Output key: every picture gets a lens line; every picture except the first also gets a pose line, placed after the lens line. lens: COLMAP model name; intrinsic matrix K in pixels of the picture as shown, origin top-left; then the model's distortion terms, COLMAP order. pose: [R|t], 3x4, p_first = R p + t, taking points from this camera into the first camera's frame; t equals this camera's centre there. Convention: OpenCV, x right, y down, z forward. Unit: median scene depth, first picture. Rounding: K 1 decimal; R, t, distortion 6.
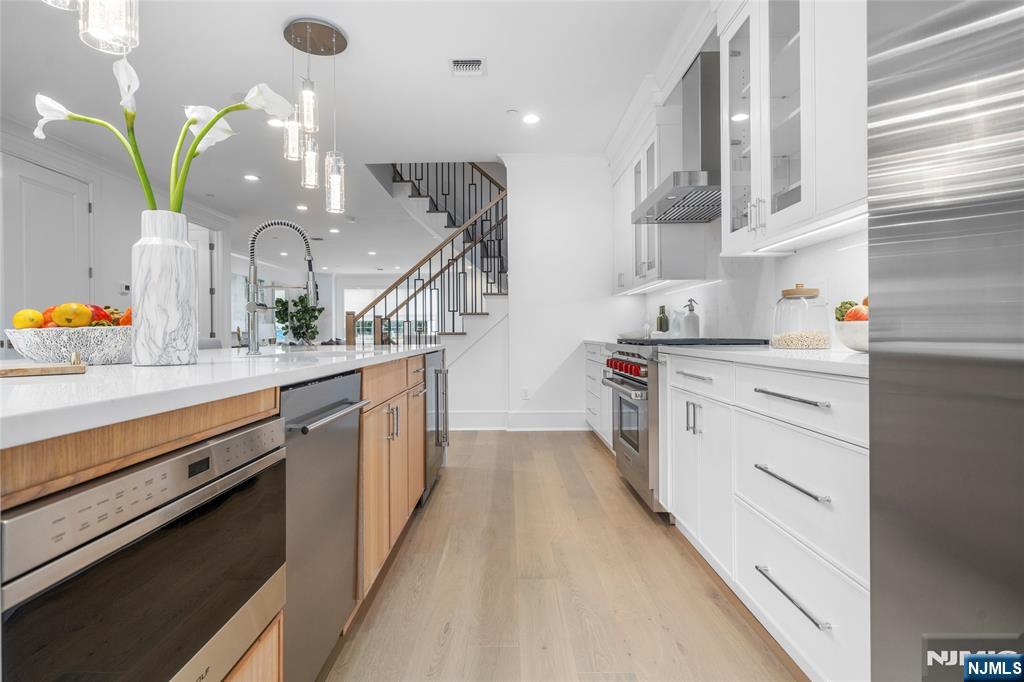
lens RADIAL K [[501.7, 0, 511.3], [0, 501.7, 338.9], [0, 0, 1]] dist [-0.000048, -0.000004]
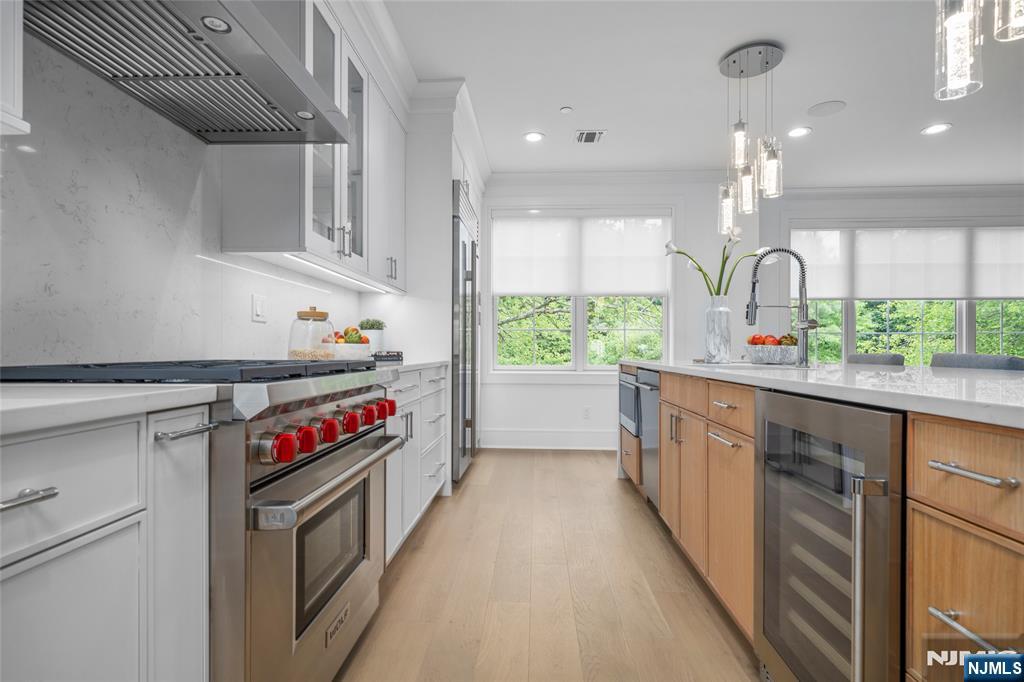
lens RADIAL K [[501.7, 0, 512.3], [0, 501.7, 345.5], [0, 0, 1]] dist [-0.000048, -0.000004]
pose [[-0.998649, -0.000983, 0.051956, 0.080221], [-0.001132, 0.999995, -0.002843, -0.016093], [-0.051953, -0.002898, -0.998645, 2.229081]]
